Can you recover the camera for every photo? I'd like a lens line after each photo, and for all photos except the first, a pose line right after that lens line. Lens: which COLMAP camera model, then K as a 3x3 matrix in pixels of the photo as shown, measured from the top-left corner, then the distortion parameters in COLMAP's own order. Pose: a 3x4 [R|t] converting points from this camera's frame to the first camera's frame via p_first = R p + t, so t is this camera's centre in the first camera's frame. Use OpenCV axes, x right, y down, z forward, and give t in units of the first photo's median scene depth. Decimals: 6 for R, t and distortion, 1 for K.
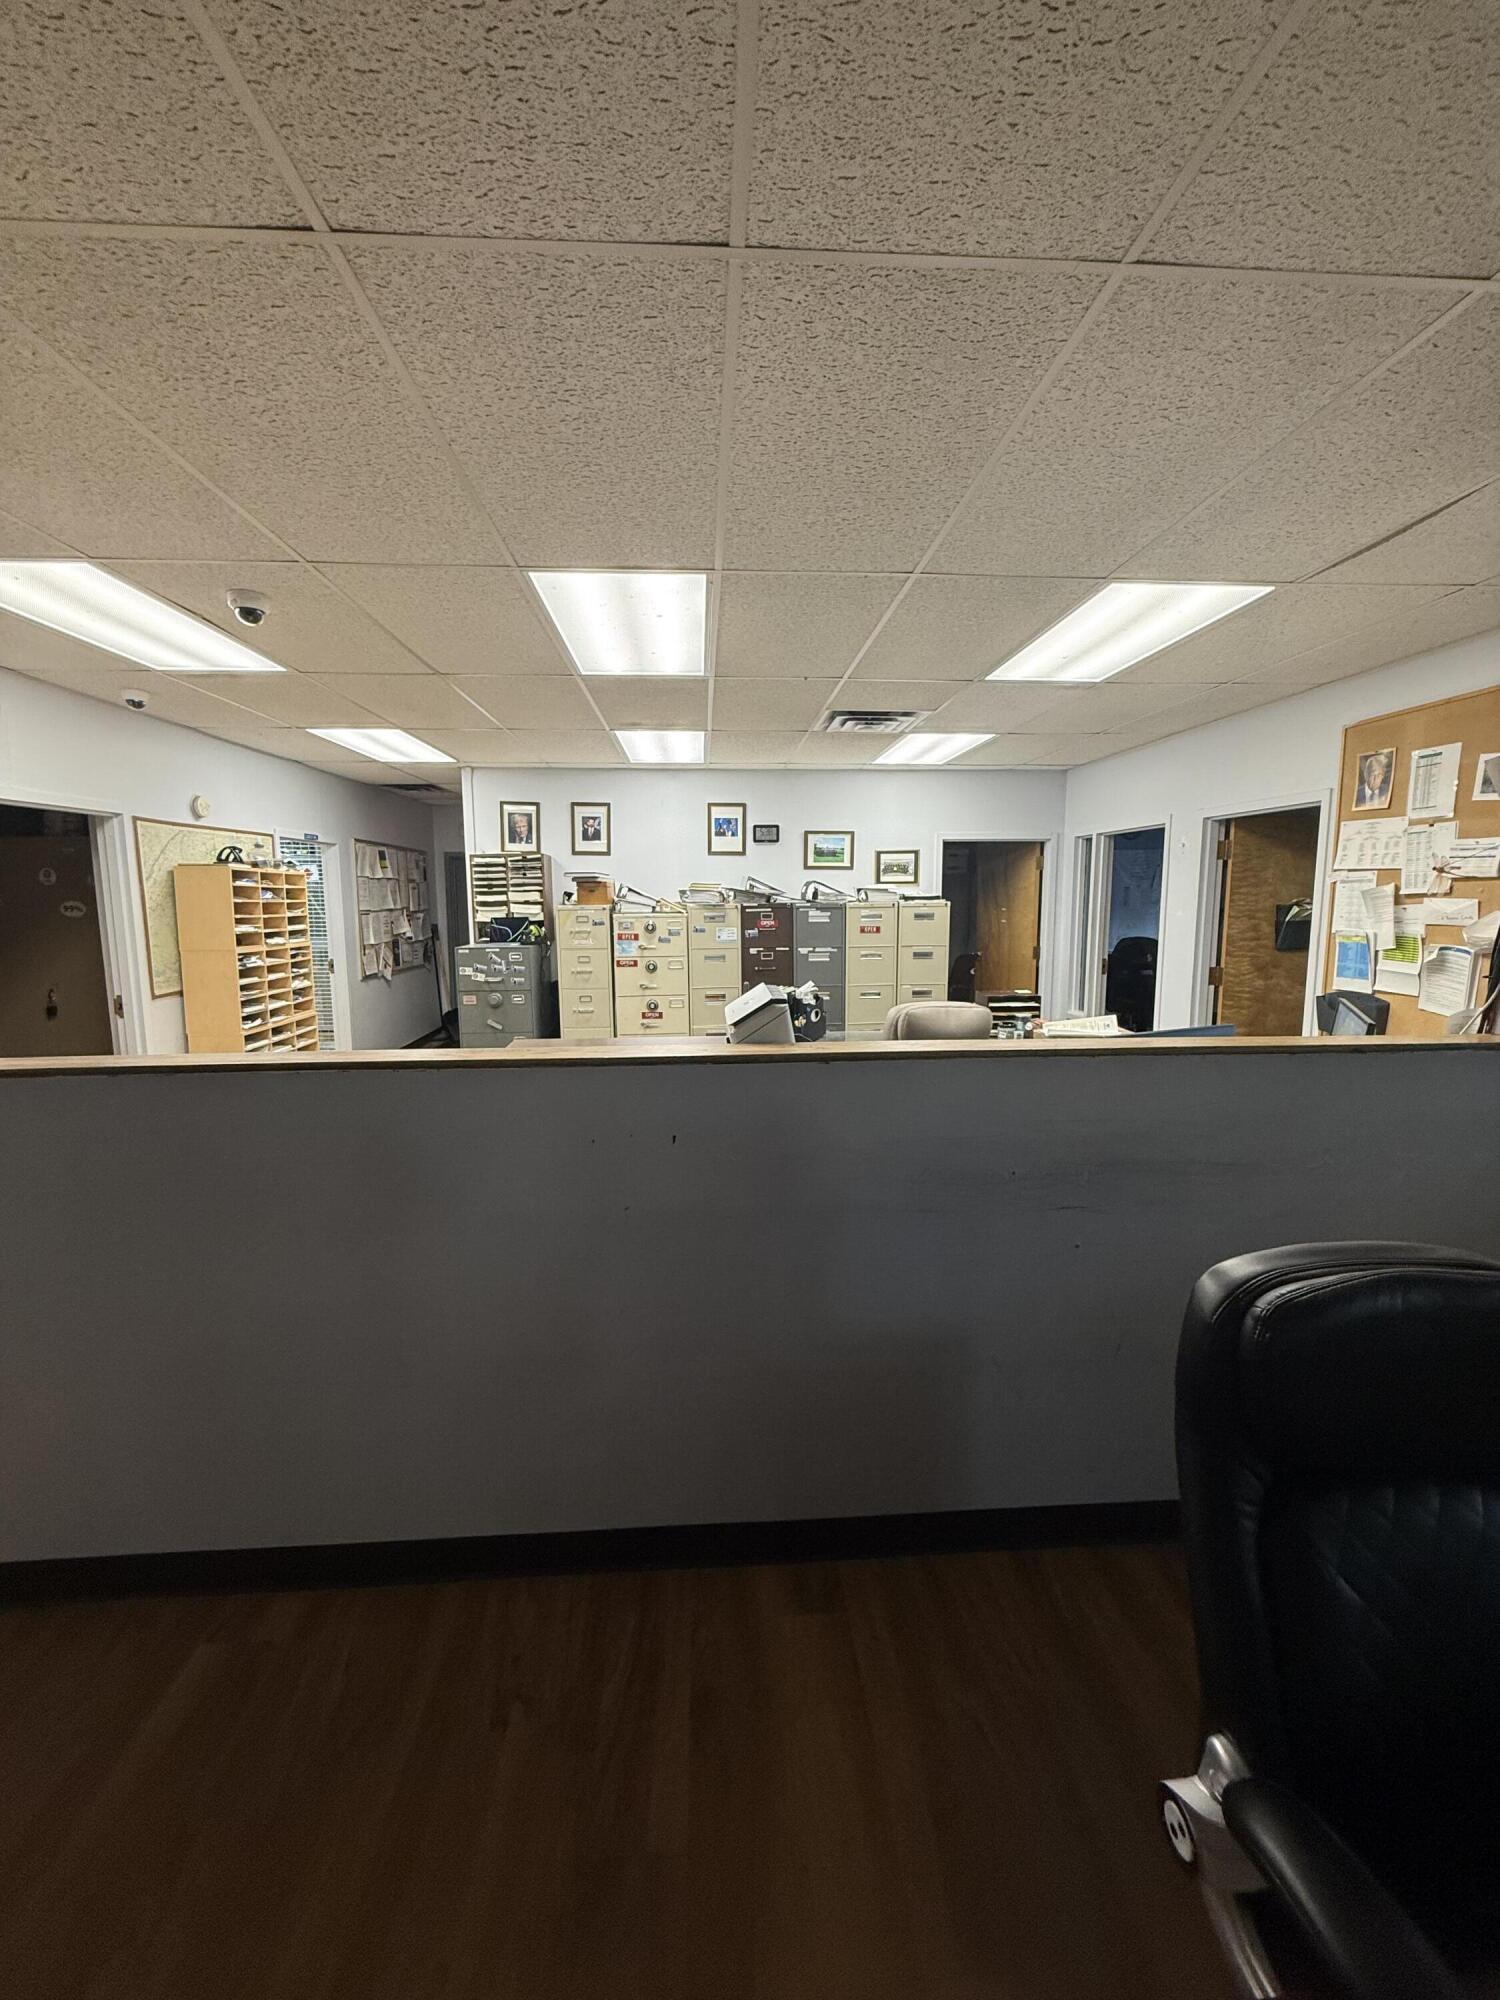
lens RADIAL K [[795.1, 0, 747.3], [0, 795.1, 997.2], [0, 0, 1]] dist [-0.000323, 0.000215]
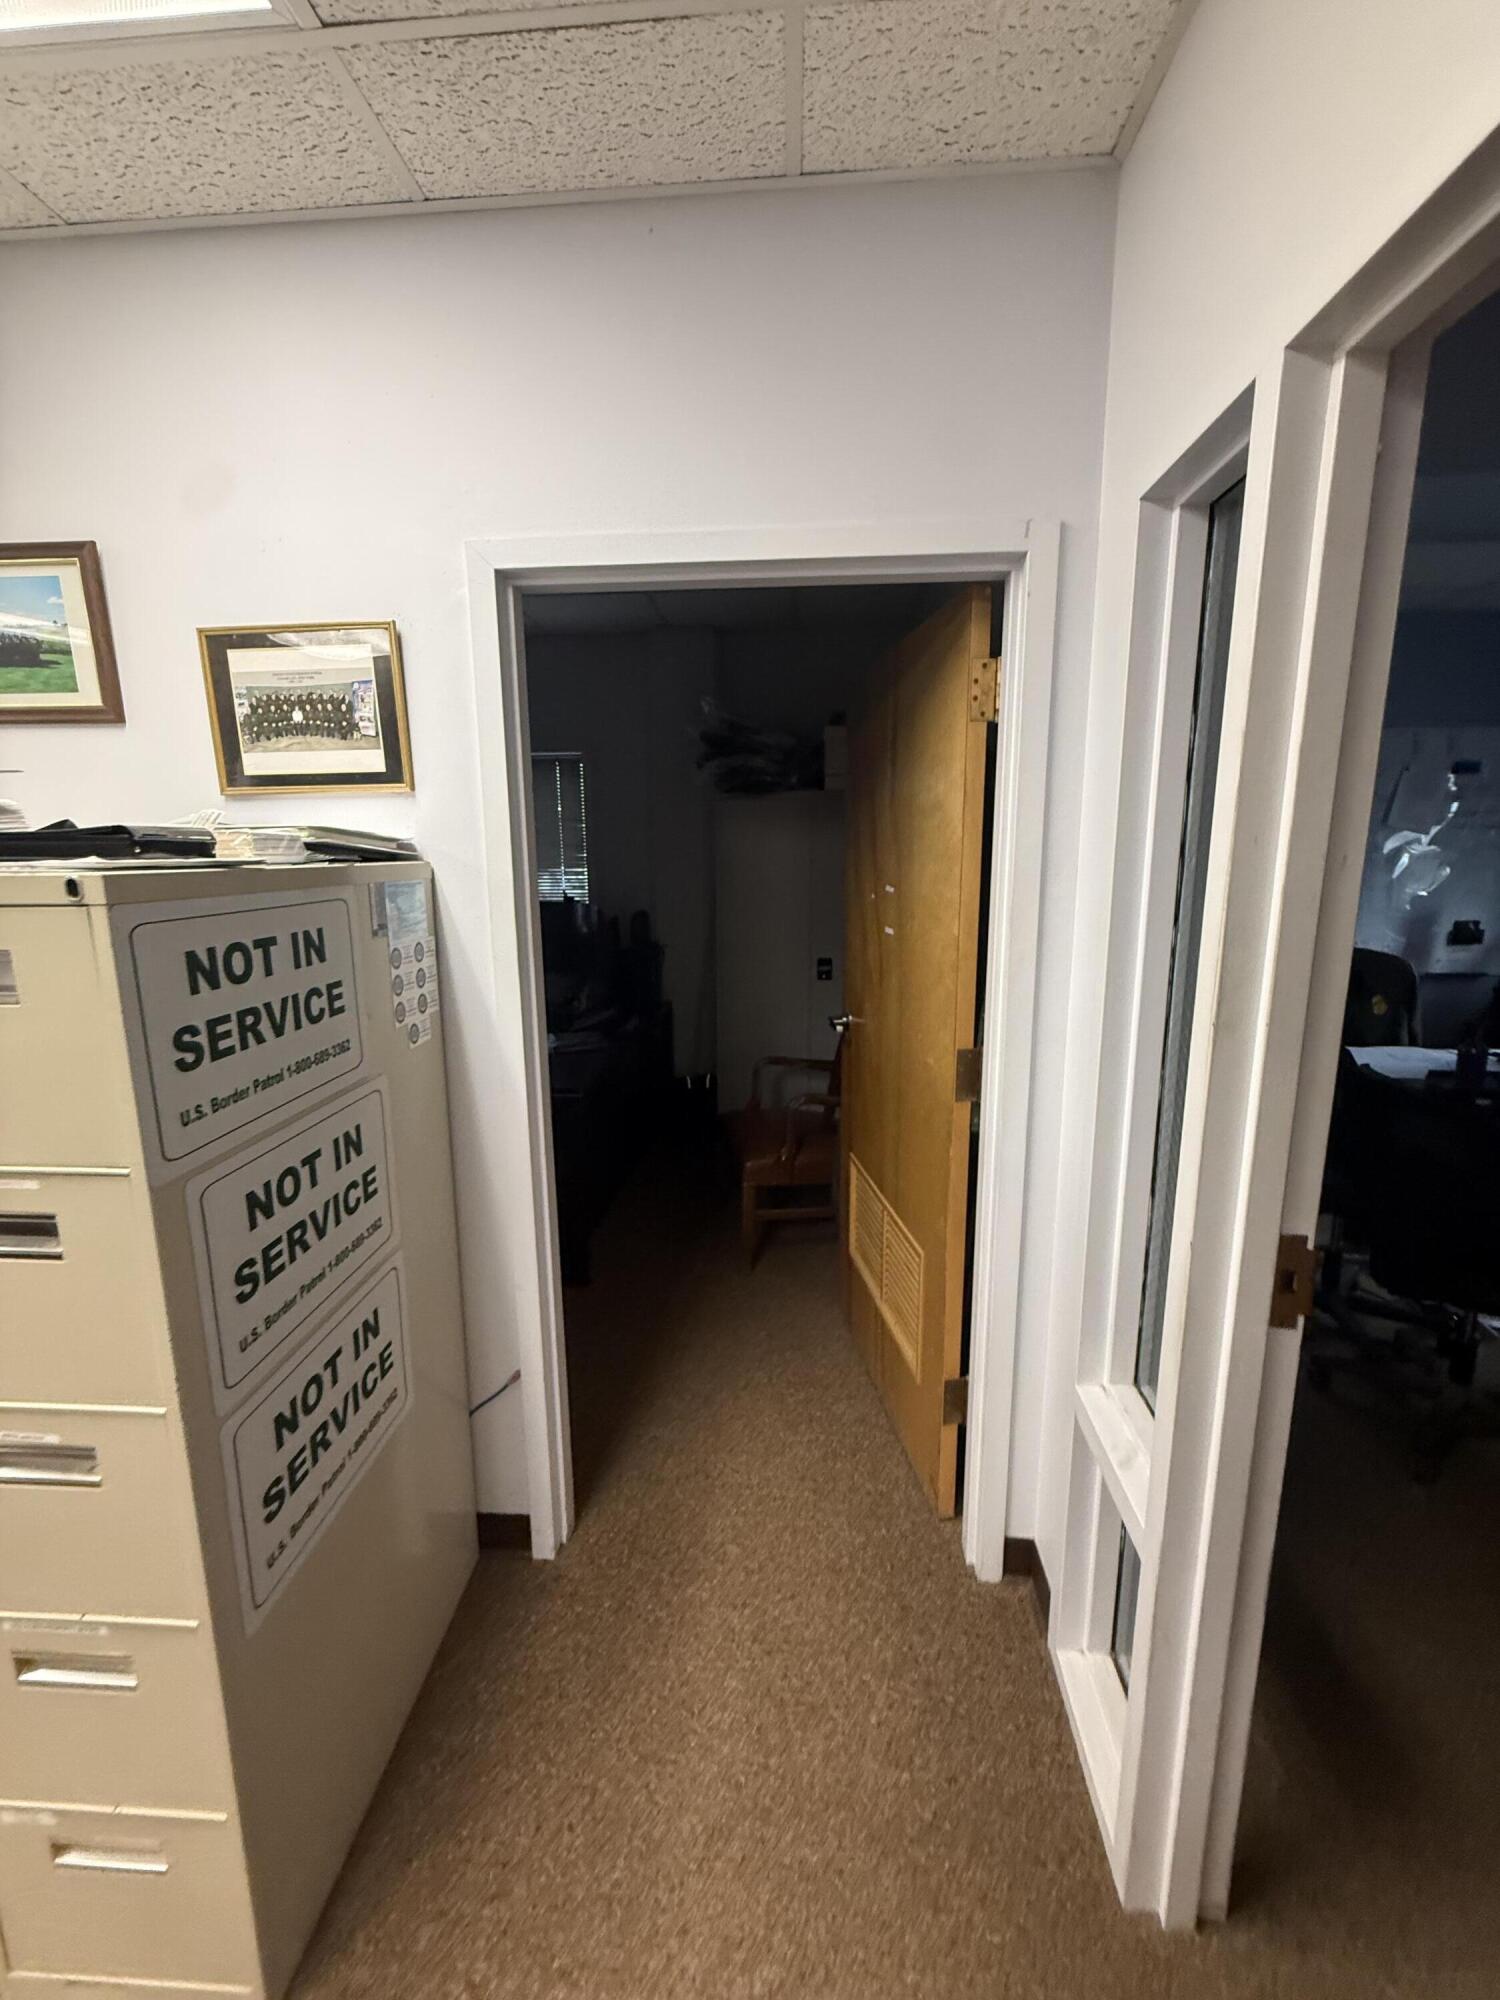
lens RADIAL K [[795.1, 0, 747.3], [0, 795.1, 997.2], [0, 0, 1]] dist [-0.000323, 0.000215]
pose [[0.991167, 0.019778, -0.131136, 0.343102], [-0.011472, 0.997897, 0.063794, -0.097746], [0.132122, -0.061727, 0.989310, 0.789130]]
